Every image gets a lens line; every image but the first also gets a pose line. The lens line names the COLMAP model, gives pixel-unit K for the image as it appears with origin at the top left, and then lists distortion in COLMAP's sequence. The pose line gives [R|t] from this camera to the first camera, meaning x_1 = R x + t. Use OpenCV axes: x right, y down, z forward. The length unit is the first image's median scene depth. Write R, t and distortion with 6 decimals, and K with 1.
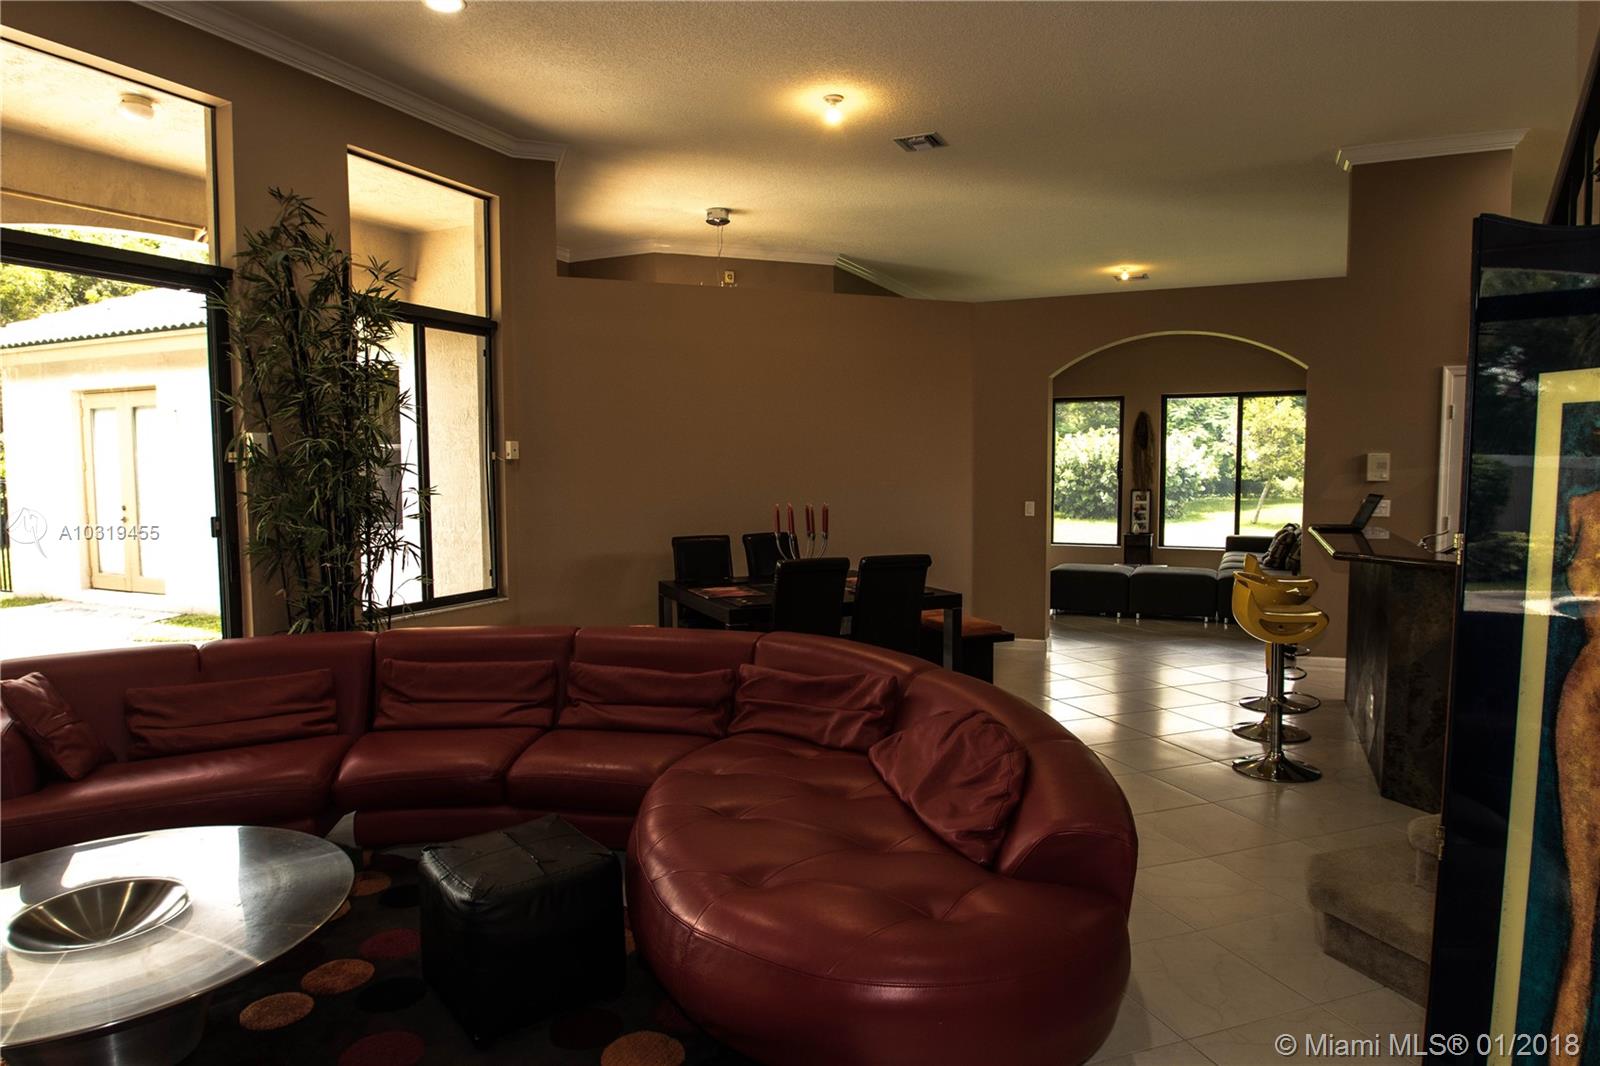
lens RADIAL K [[959.2, 0, 797.4], [0, 959.2, 536.2], [0, 0, 1]] dist [-0.013785, -0.016062]
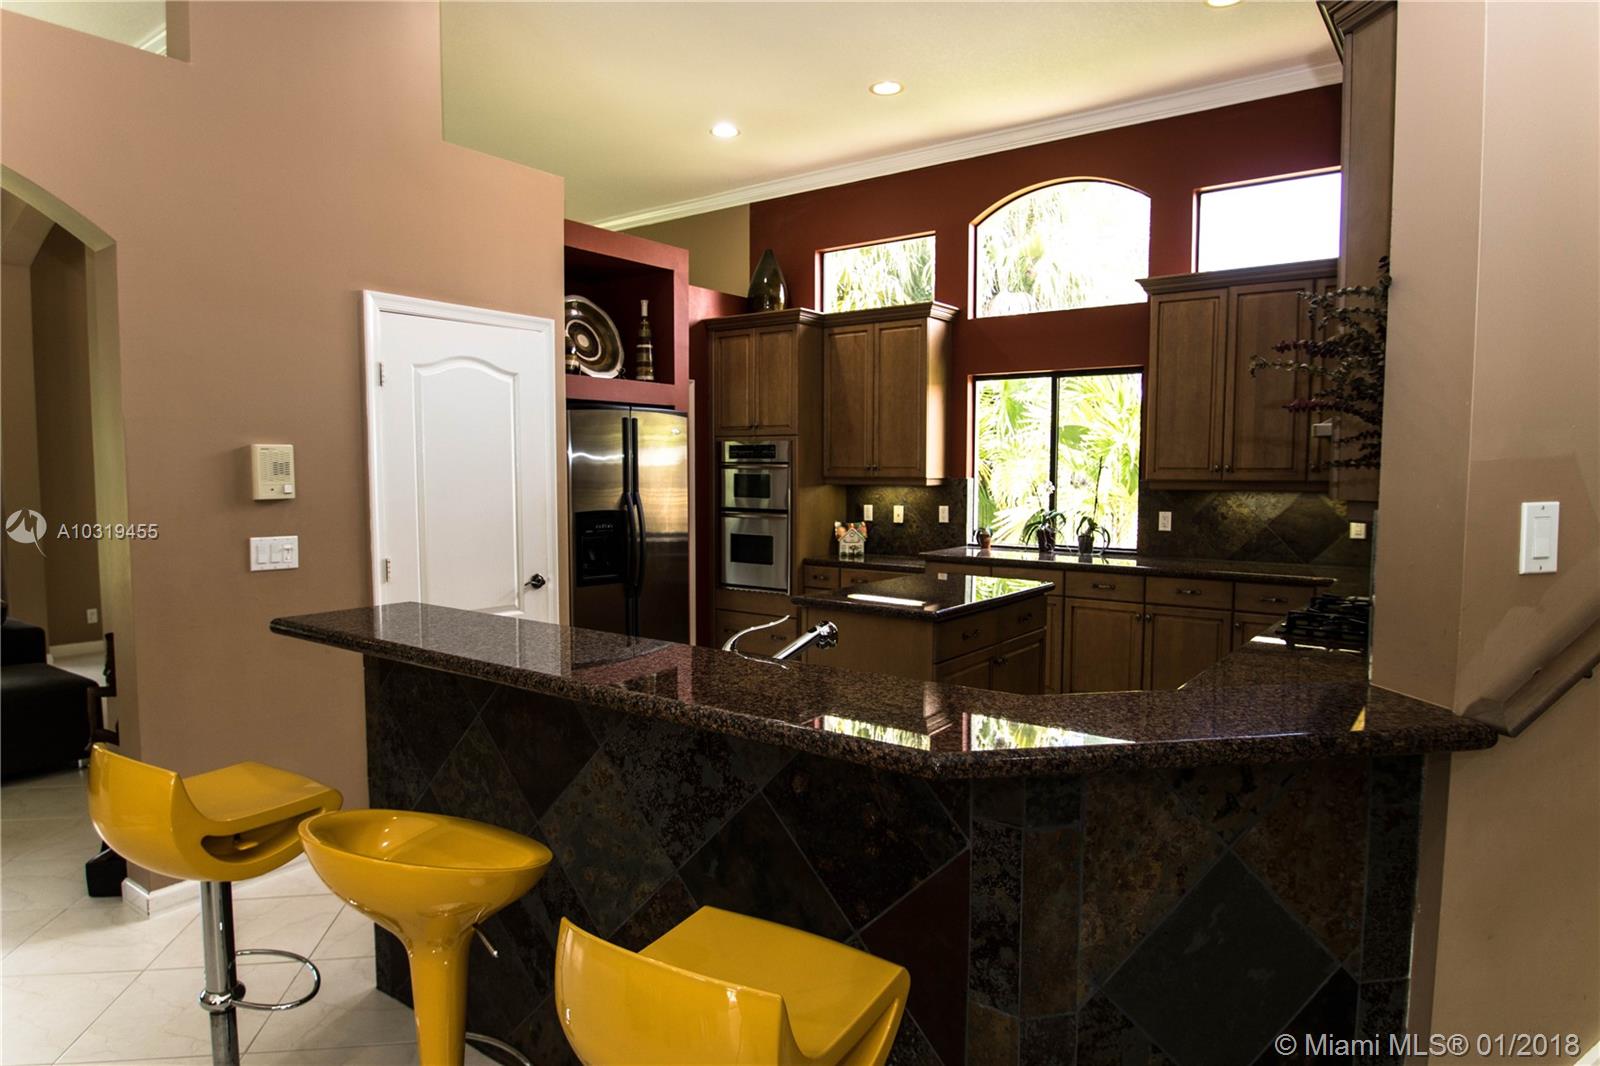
lens RADIAL K [[959.2, 0, 803.6], [0, 959.2, 540.4], [0, 0, 1]] dist [-0.013785, -0.016062]
pose [[0.204099, -0.083297, 0.975400, 0.276464], [0.076441, 0.994687, 0.068949, -0.081283], [-0.975961, 0.060488, 0.209382, 1.019714]]
